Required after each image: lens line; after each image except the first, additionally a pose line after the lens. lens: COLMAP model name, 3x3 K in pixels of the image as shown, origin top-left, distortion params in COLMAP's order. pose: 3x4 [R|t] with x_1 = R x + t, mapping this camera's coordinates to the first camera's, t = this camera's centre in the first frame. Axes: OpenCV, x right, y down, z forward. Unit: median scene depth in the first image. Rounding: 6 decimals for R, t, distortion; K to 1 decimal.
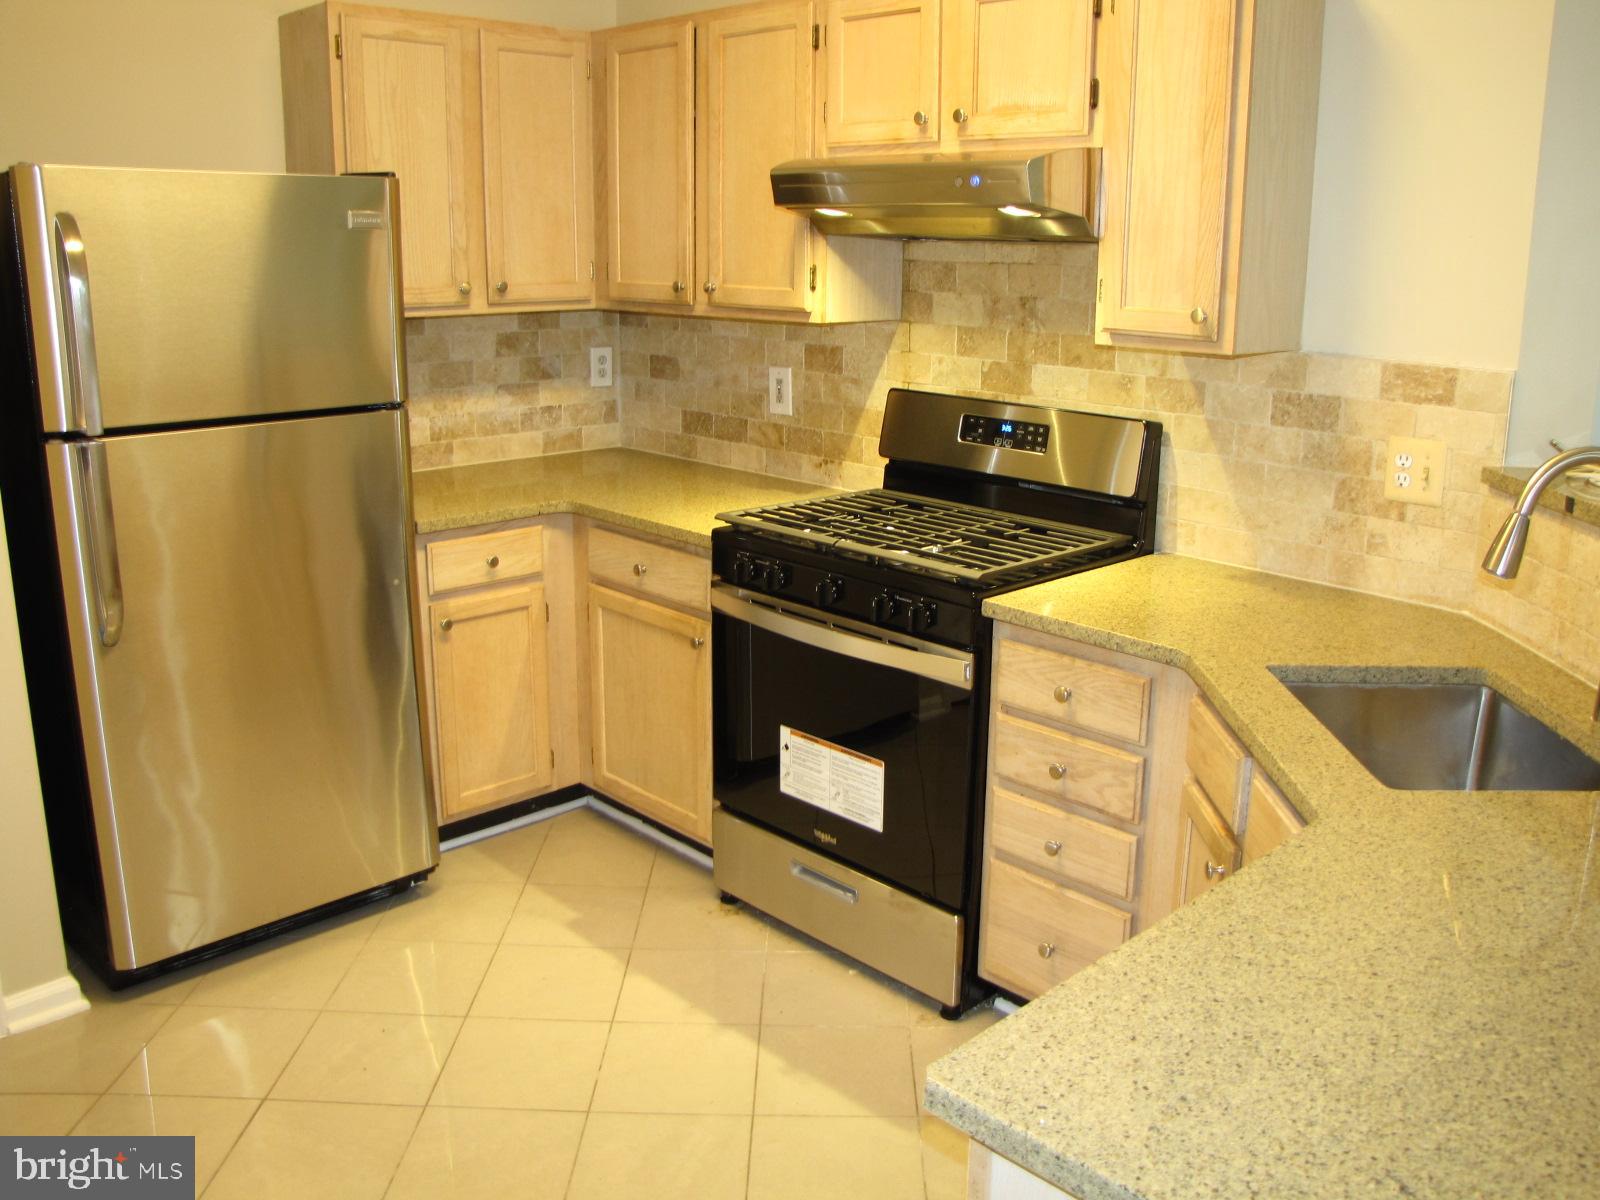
lens RADIAL K [[1349.4, 0, 849.6], [0, 1349.4, 570.2], [0, 0, 1]] dist [-0.203256, 0.191773]
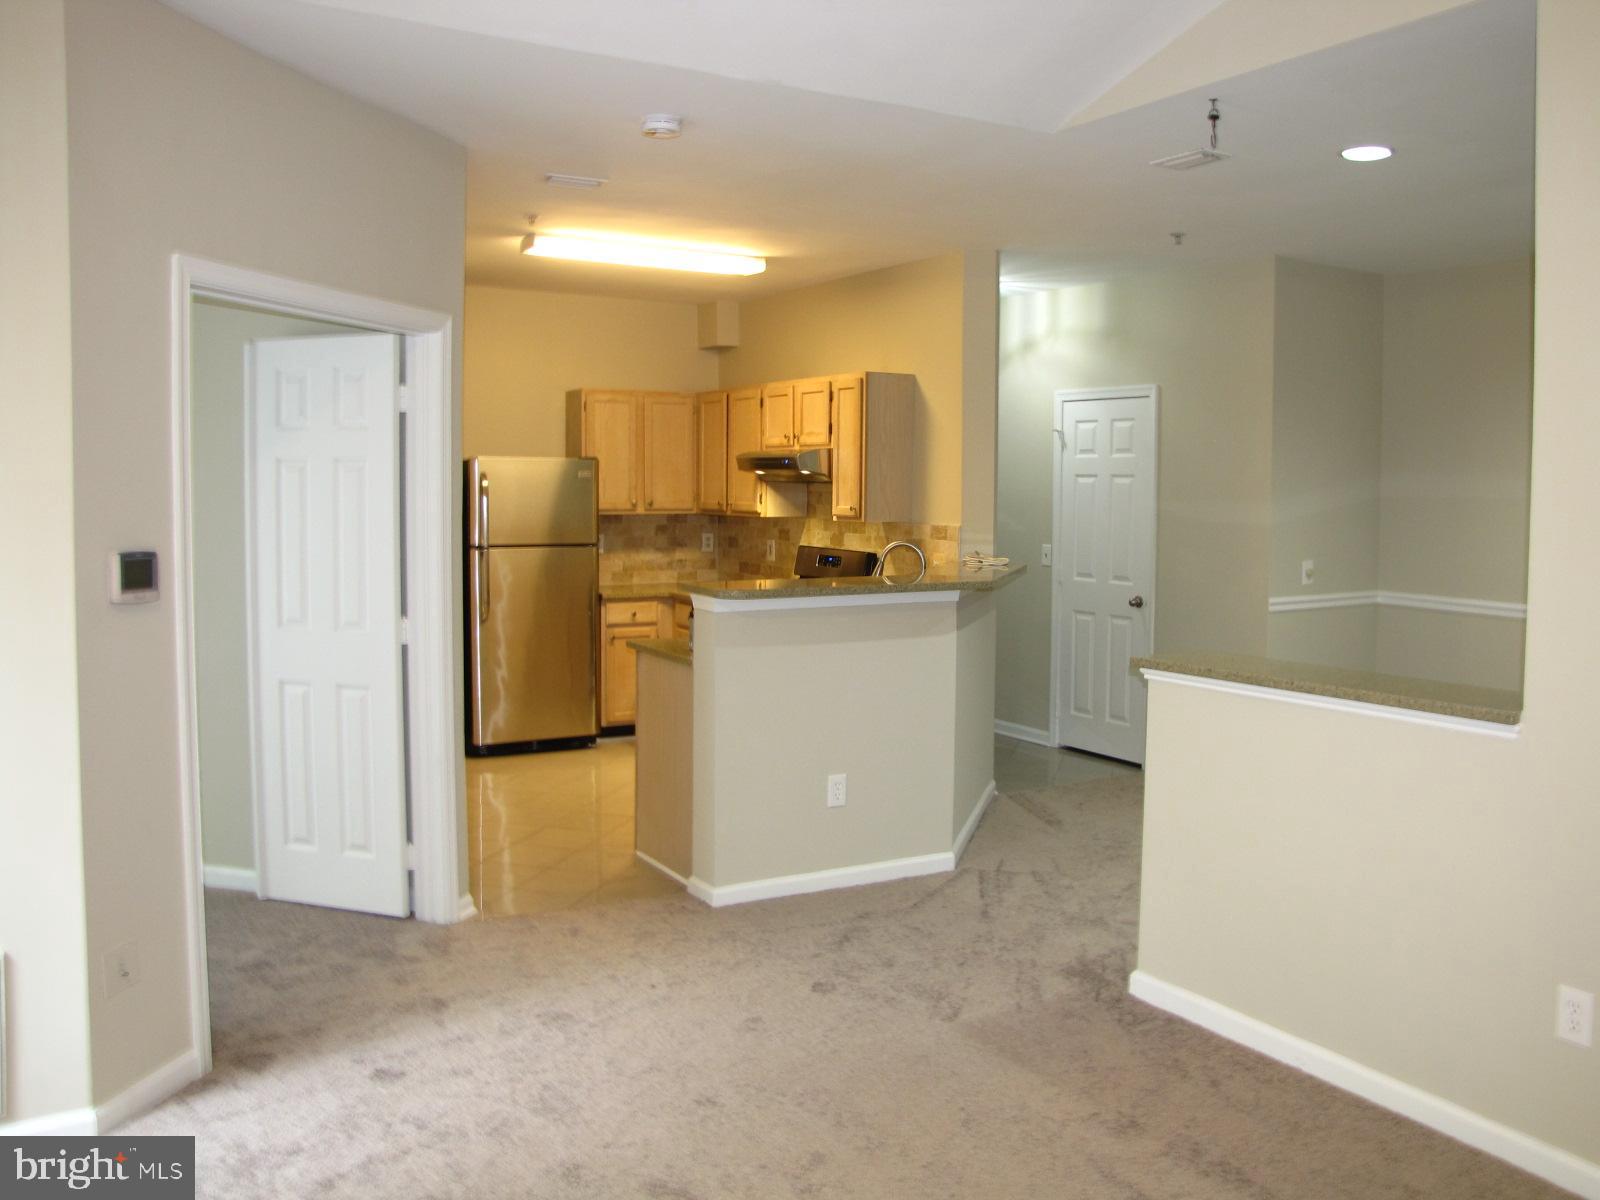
lens RADIAL K [[1349.4, 0, 849.6], [0, 1349.4, 570.2], [0, 0, 1]] dist [-0.203256, 0.191773]
pose [[0.969626, 0.008060, -0.244459, 0.691723], [-0.050801, 0.984299, -0.169043, 0.300390], [0.239258, 0.176327, 0.954811, -1.218542]]
